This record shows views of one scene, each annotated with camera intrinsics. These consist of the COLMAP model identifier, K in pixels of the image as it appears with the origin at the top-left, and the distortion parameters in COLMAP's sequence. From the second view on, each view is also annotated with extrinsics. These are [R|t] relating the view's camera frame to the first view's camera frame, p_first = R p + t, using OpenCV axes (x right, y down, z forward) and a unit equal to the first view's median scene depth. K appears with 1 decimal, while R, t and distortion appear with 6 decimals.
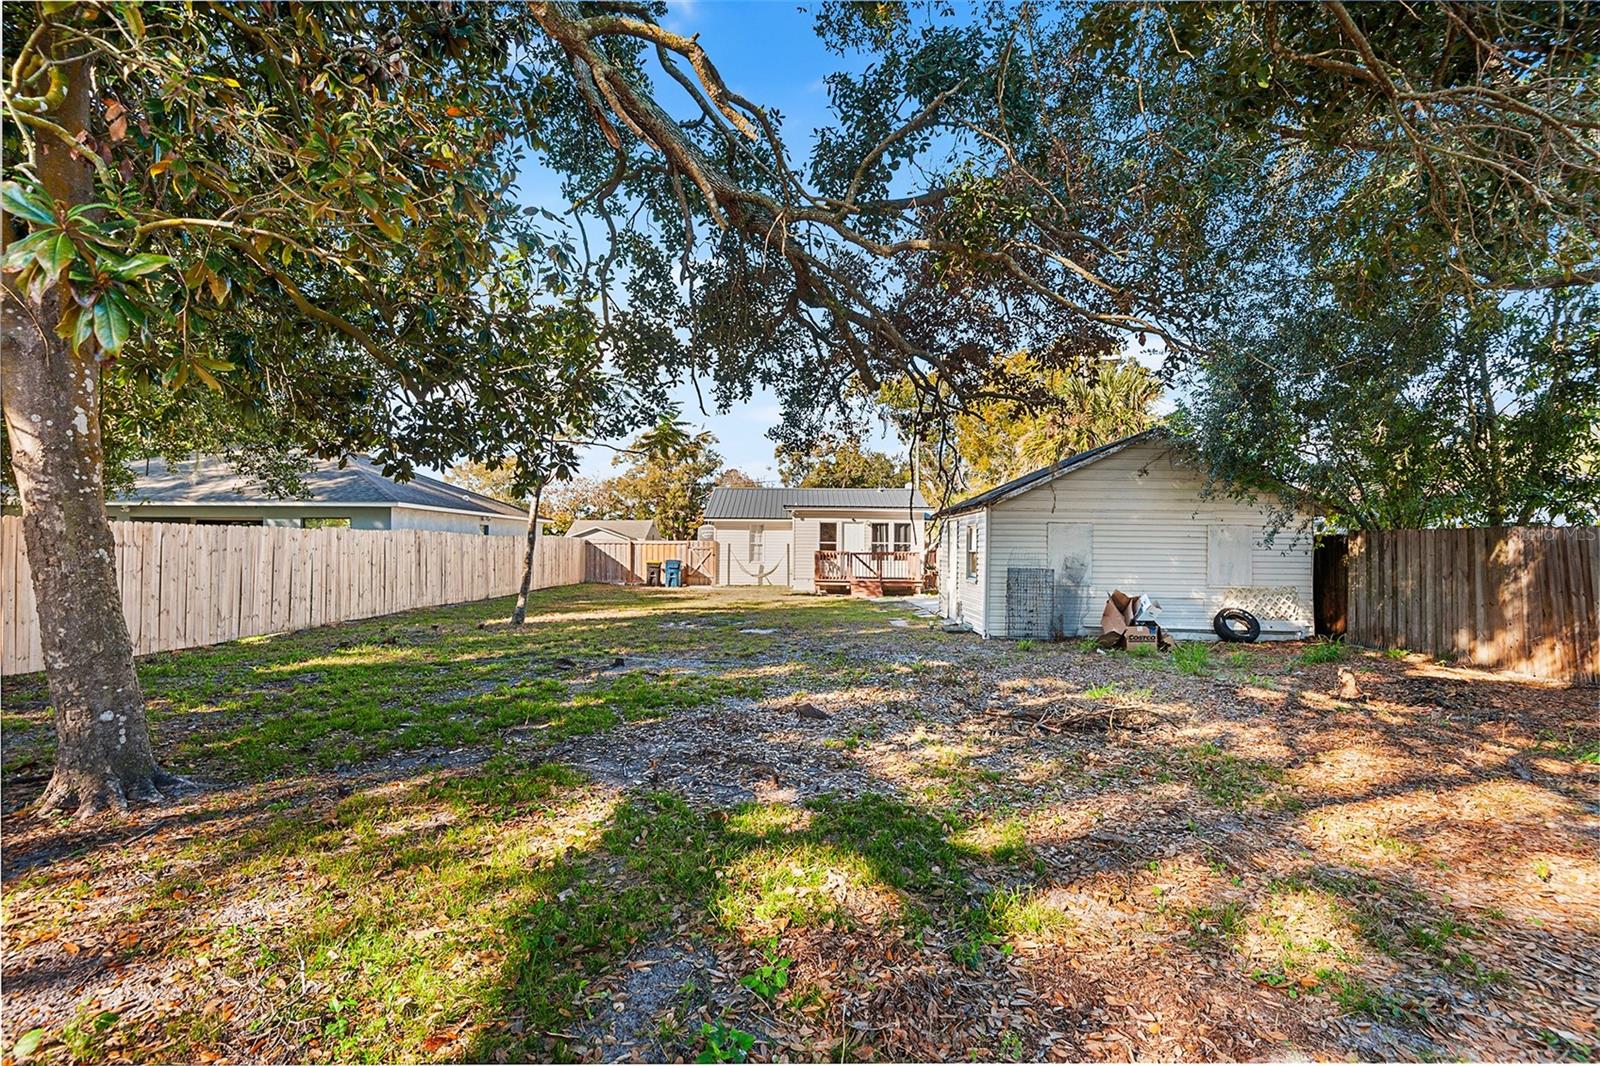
lens RADIAL K [[736.6, 0, 799.4], [0, 736.6, 552.9], [0, 0, 1]] dist [0.033535, -0.020976]
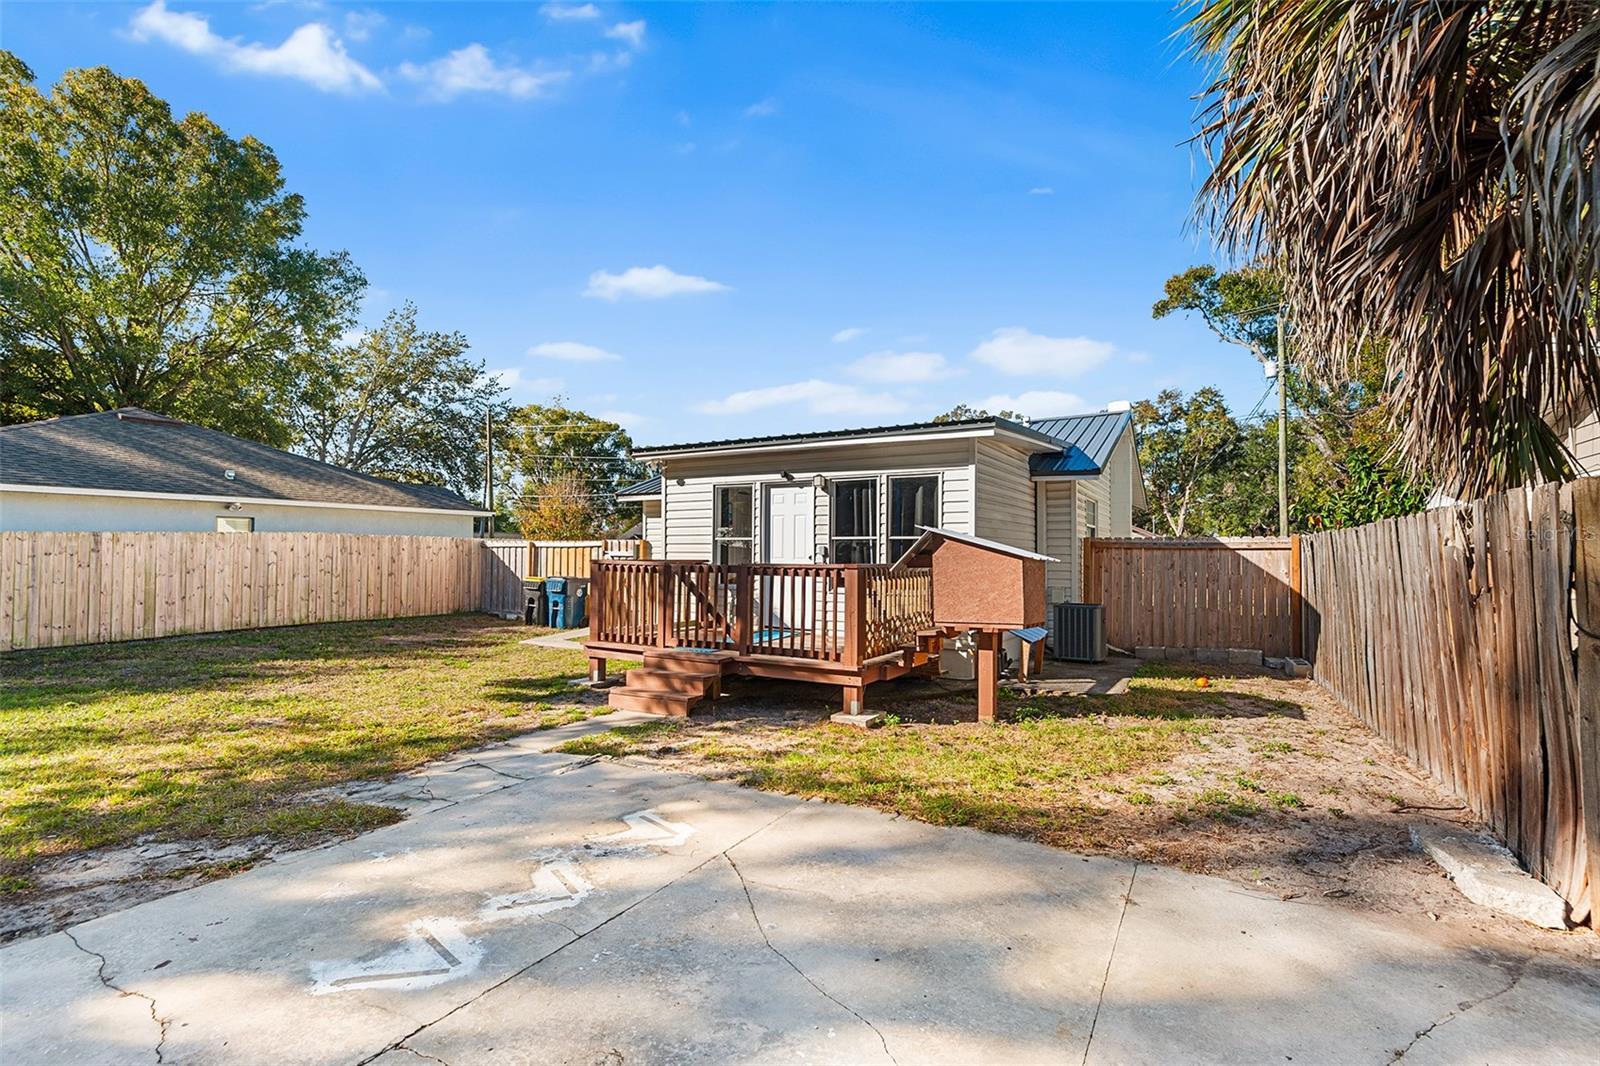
lens RADIAL K [[736.6, 0, 799.4], [0, 736.6, 552.9], [0, 0, 1]] dist [0.033535, -0.020976]
pose [[0.852328, -0.002297, -0.523002, 0.247921], [-0.002567, 0.999960, -0.008574, -0.003038], [0.523001, 0.008651, 0.852288, 0.629349]]
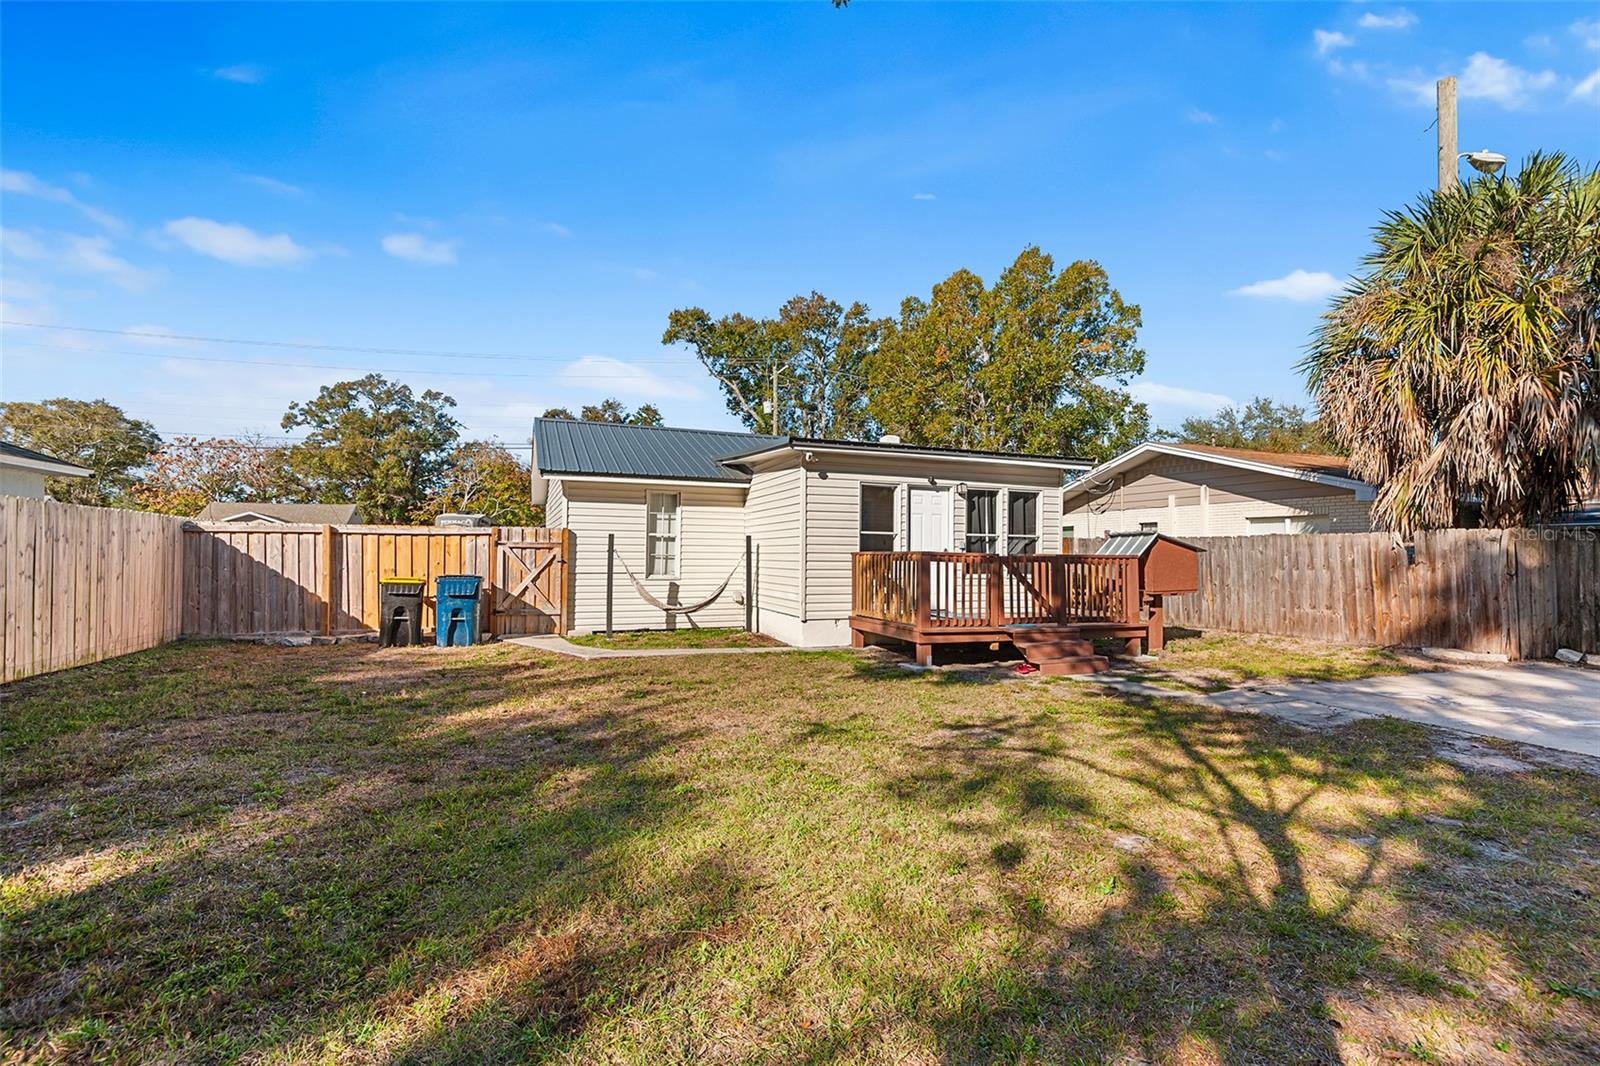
lens RADIAL K [[740.0, 0, 800.5], [0, 740.0, 555.7], [0, 0, 1]] dist [0.039198, -0.021031]
pose [[0.937923, -0.000012, 0.346843, -0.137420], [-0.000625, 0.999998, 0.001723, -0.001270], [-0.346843, -0.001833, 0.937922, 0.562615]]
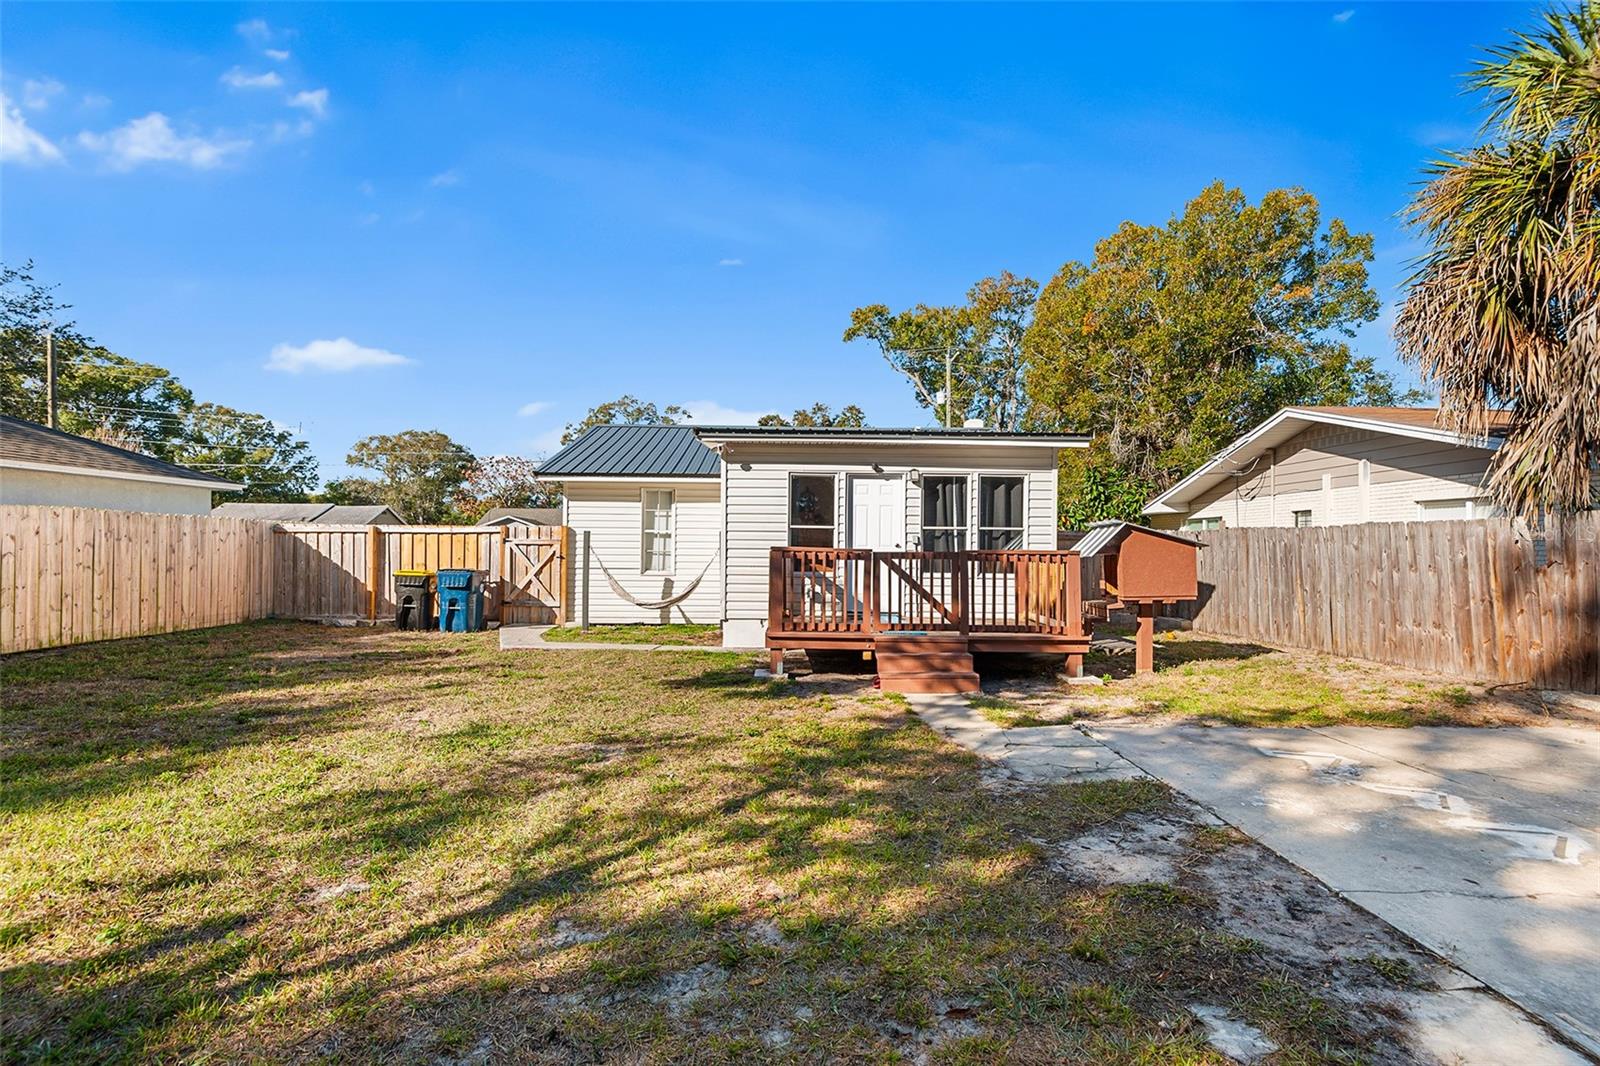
lens RADIAL K [[736.6, 0, 799.4], [0, 736.6, 552.9], [0, 0, 1]] dist [0.033535, -0.020976]
pose [[0.999974, 0.000839, -0.007126, 0.032667], [-0.000820, 0.999996, 0.002672, -0.001093], [0.007128, -0.002666, 0.999971, 0.556544]]
